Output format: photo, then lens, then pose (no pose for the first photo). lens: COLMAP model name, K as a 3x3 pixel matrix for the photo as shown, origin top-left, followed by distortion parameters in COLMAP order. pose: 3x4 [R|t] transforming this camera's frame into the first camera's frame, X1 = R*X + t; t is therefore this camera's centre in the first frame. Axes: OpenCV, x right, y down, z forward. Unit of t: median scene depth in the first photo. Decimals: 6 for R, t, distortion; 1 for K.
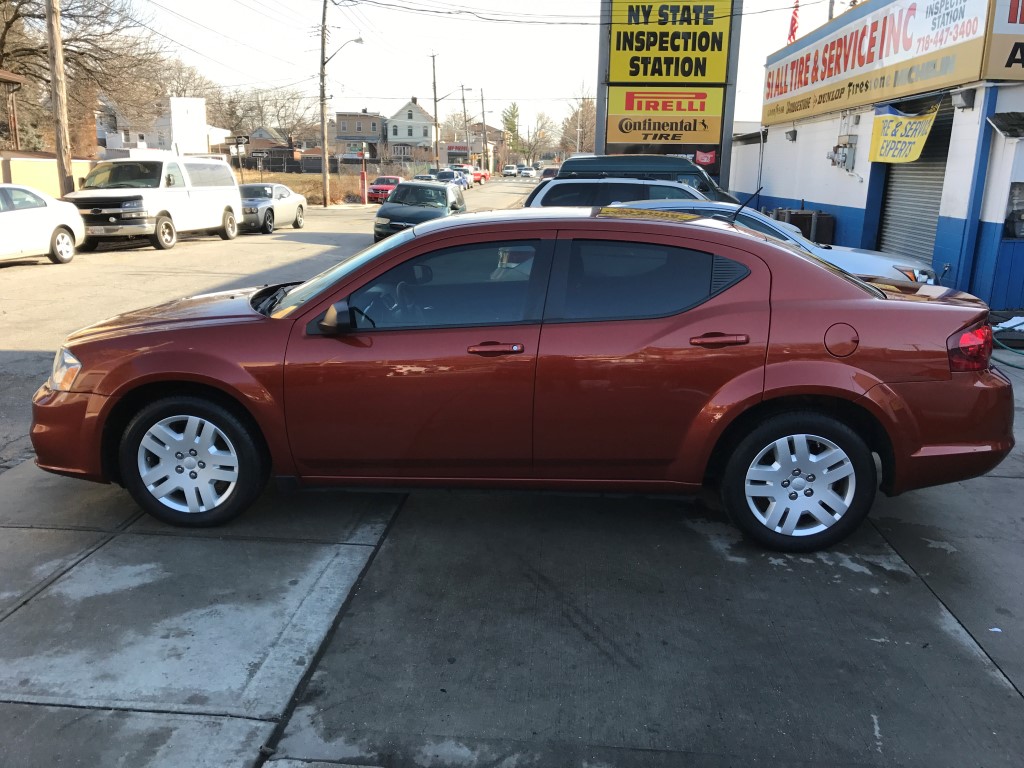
lens RADIAL K [[840.0, 0, 504.3], [0, 840.0, 390.2], [0, 0, 1]] dist [0.026075, -0.024885]
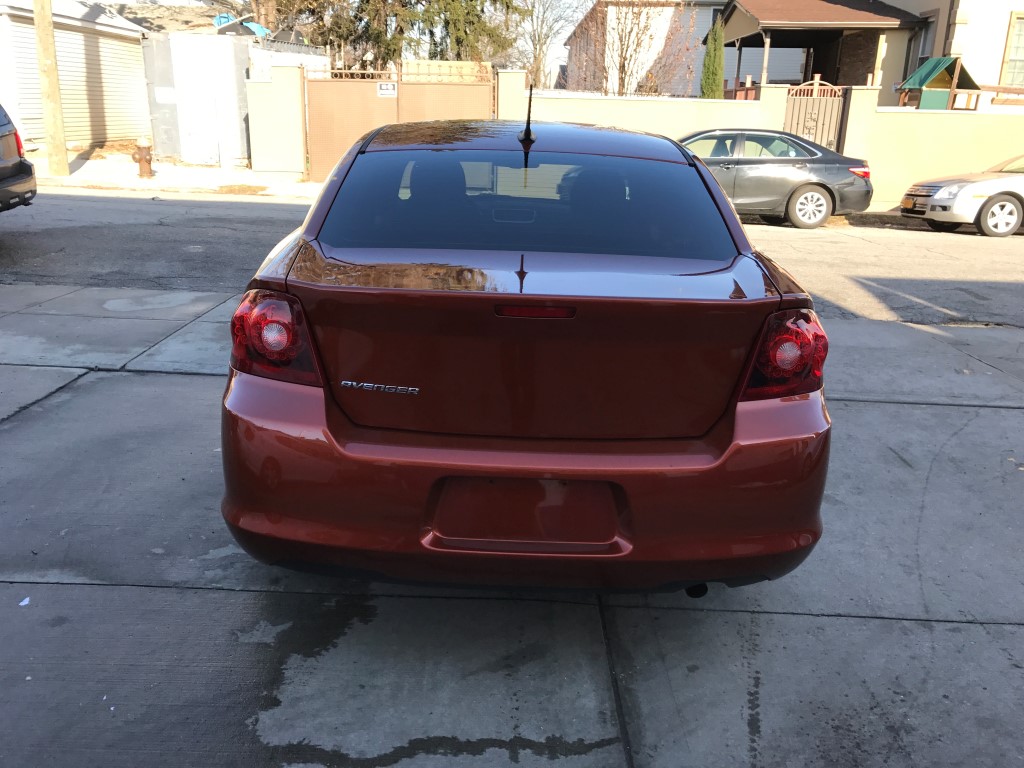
lens RADIAL K [[840.0, 0, 497.3], [0, 840.0, 387.8], [0, 0, 1]] dist [0.026075, -0.024885]
pose [[0.060408, 0.288812, -0.955478, 0.374060], [-0.272968, 0.925518, 0.262498, -0.071479], [0.960125, 0.244958, 0.134745, 0.356917]]
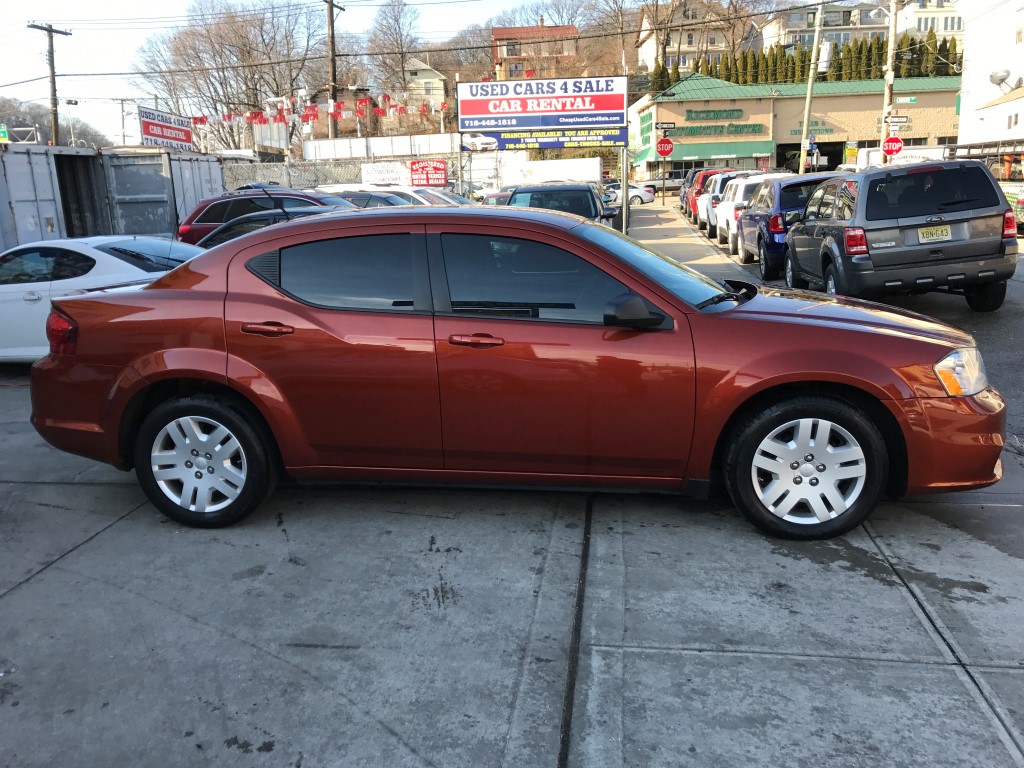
lens RADIAL K [[840.0, 0, 509.9], [0, 840.0, 378.0], [0, 0, 1]] dist [0.026075, -0.024885]
pose [[-0.998104, 0.001854, 0.061524, -0.027950], [0.028467, 0.900122, 0.434707, -0.184503], [-0.054573, 0.435634, -0.898468, 0.776516]]
